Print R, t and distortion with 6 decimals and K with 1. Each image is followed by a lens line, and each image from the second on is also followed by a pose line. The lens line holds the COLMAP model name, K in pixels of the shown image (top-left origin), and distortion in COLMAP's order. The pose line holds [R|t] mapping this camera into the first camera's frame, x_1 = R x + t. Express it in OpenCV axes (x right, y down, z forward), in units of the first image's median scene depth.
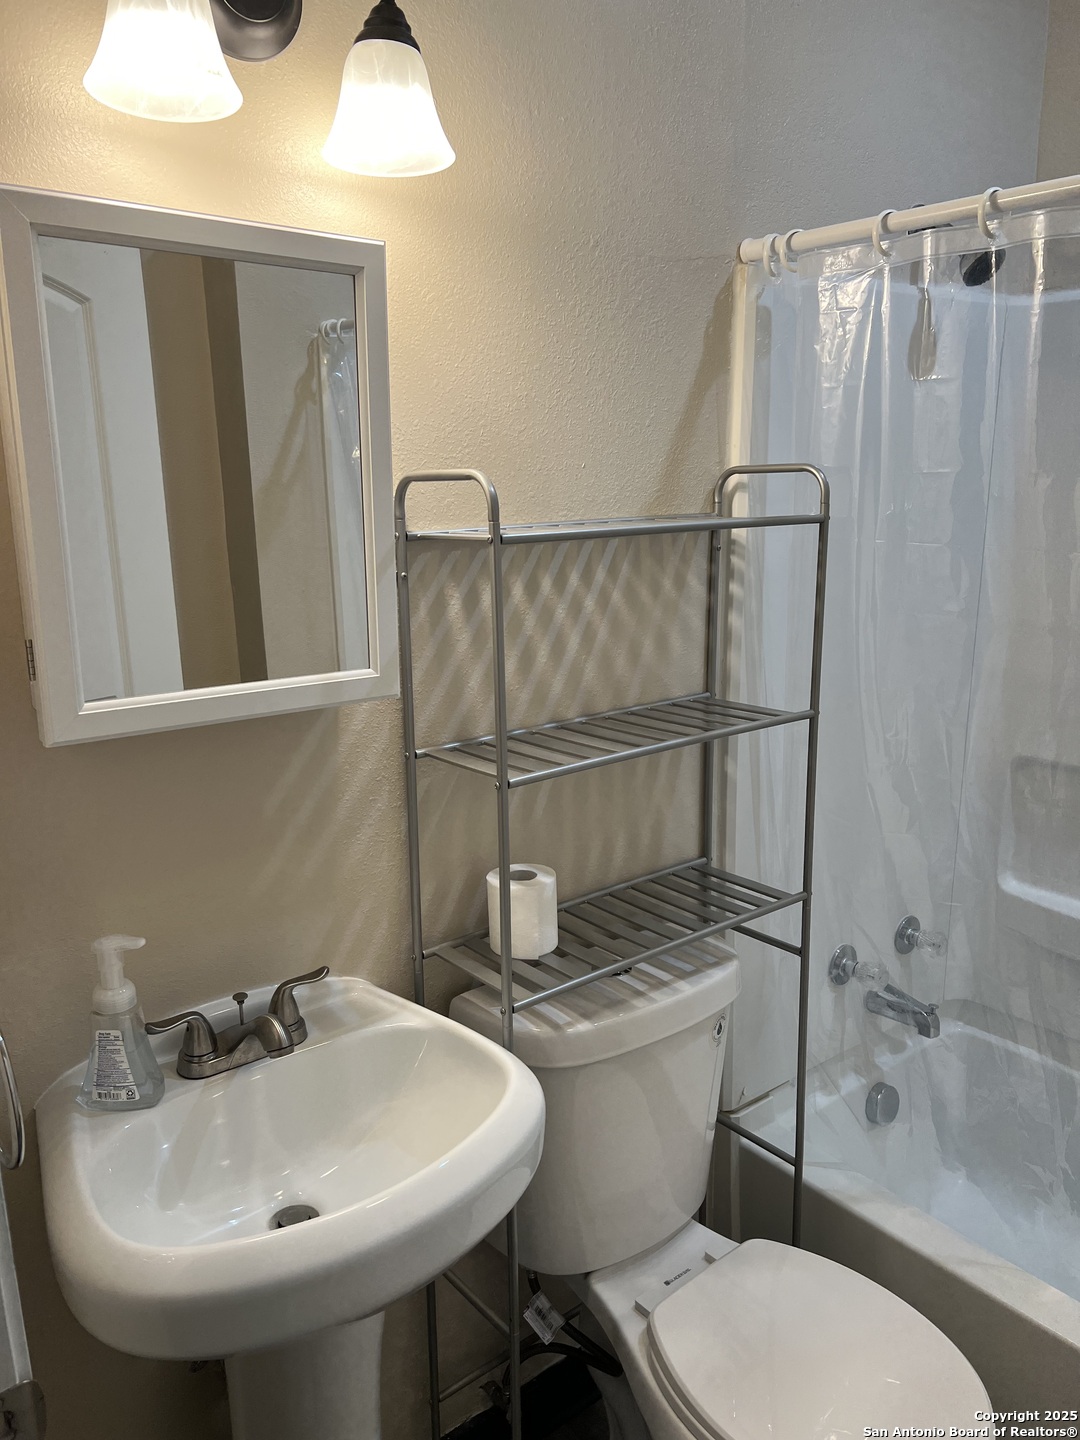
lens RADIAL K [[1083.3, 0, 538.3], [0, 1083.3, 731.2], [0, 0, 1]] dist [0.067089, -0.084128]
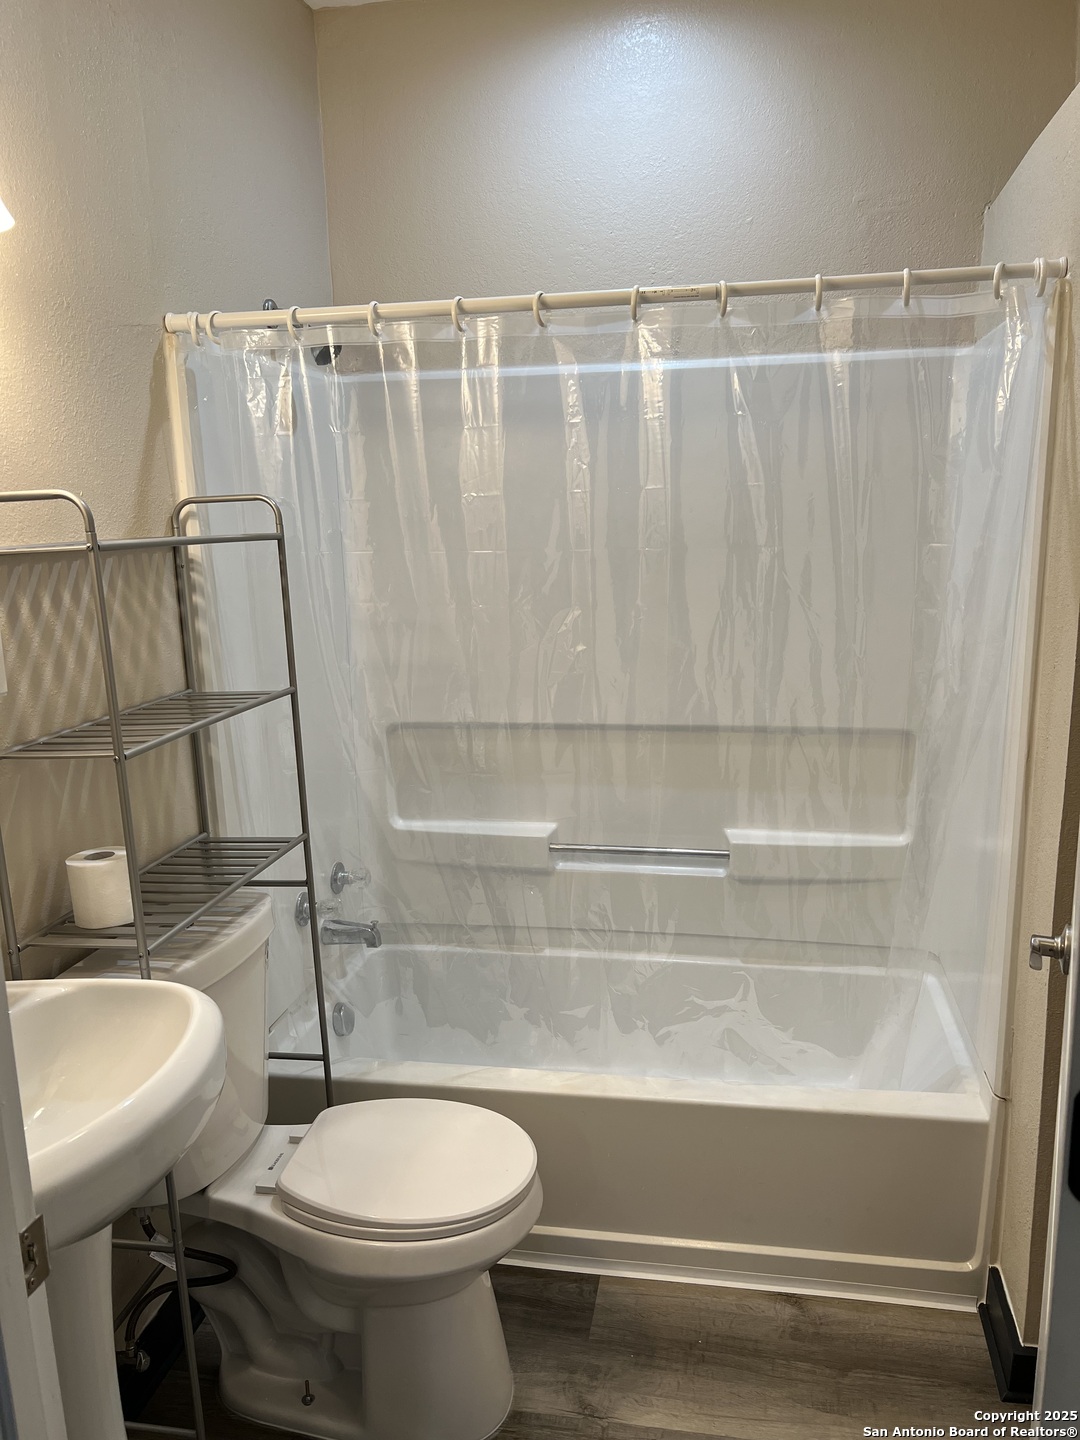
lens RADIAL K [[1083.3, 0, 551.2], [0, 1083.3, 727.7], [0, 0, 1]] dist [0.067089, -0.084128]
pose [[0.755450, -0.140529, 0.639958, -0.328248], [0.176452, 0.984278, 0.007843, 0.069189], [-0.630999, 0.106997, 0.768370, -0.154165]]
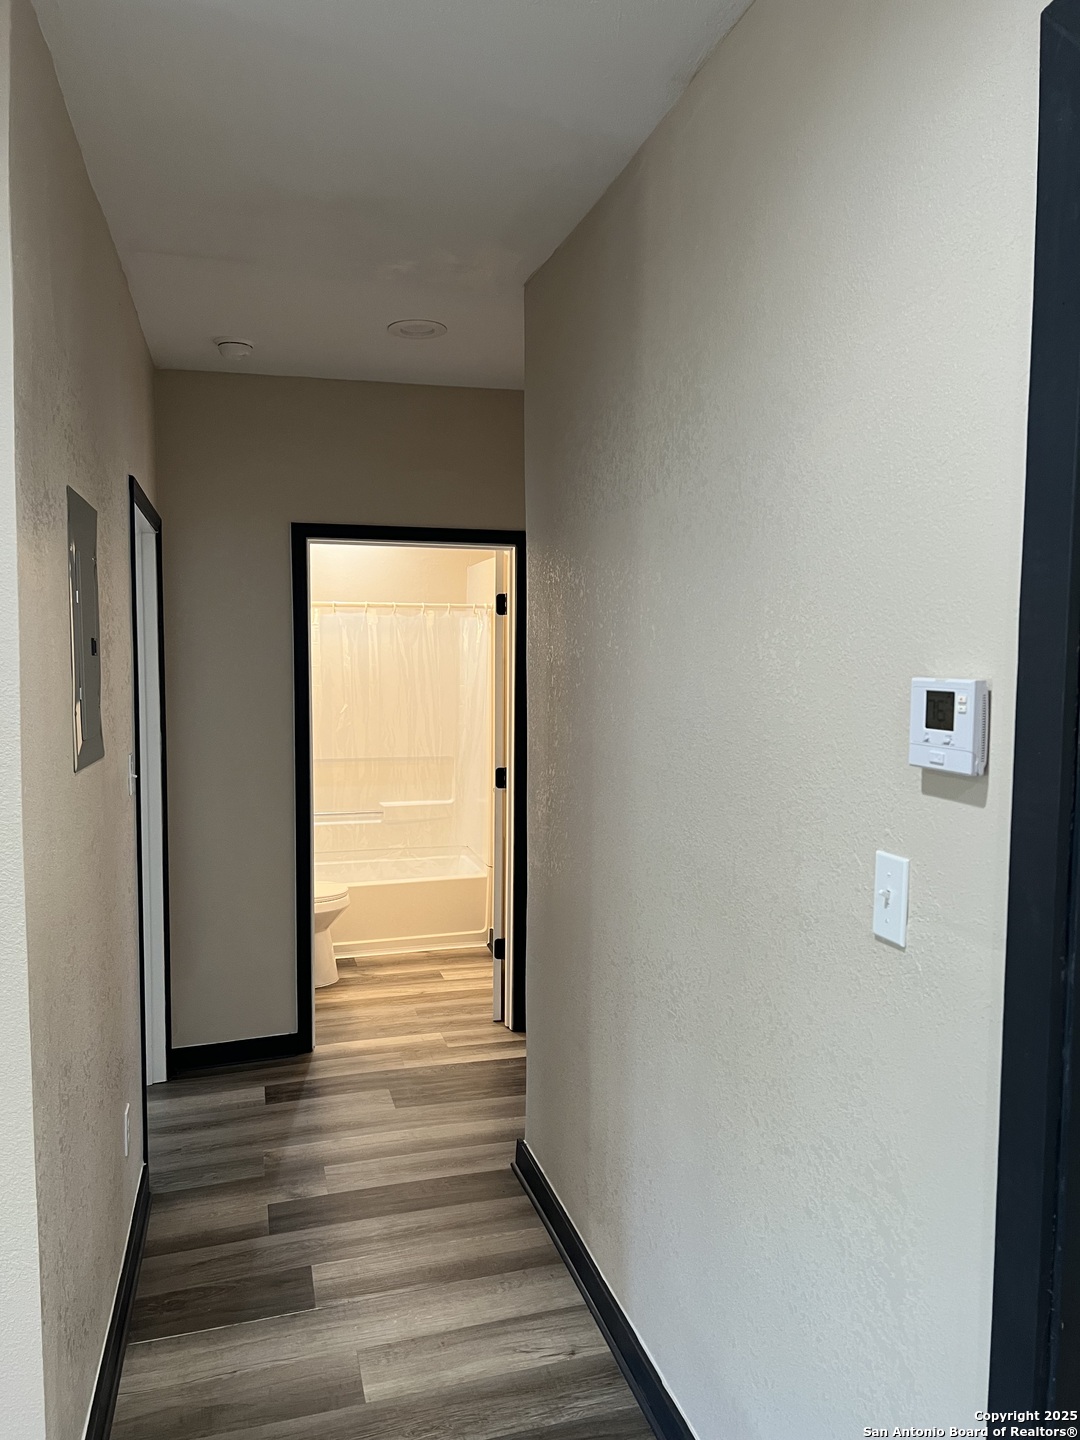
lens RADIAL K [[1083.3, 0, 542.7], [0, 1083.3, 723.7], [0, 0, 1]] dist [0.067089, -0.084128]
pose [[0.401928, -0.040889, 0.914758, -2.385589], [0.218735, 0.974368, -0.052555, 0.323647], [-0.889162, 0.221213, 0.400570, -1.170579]]
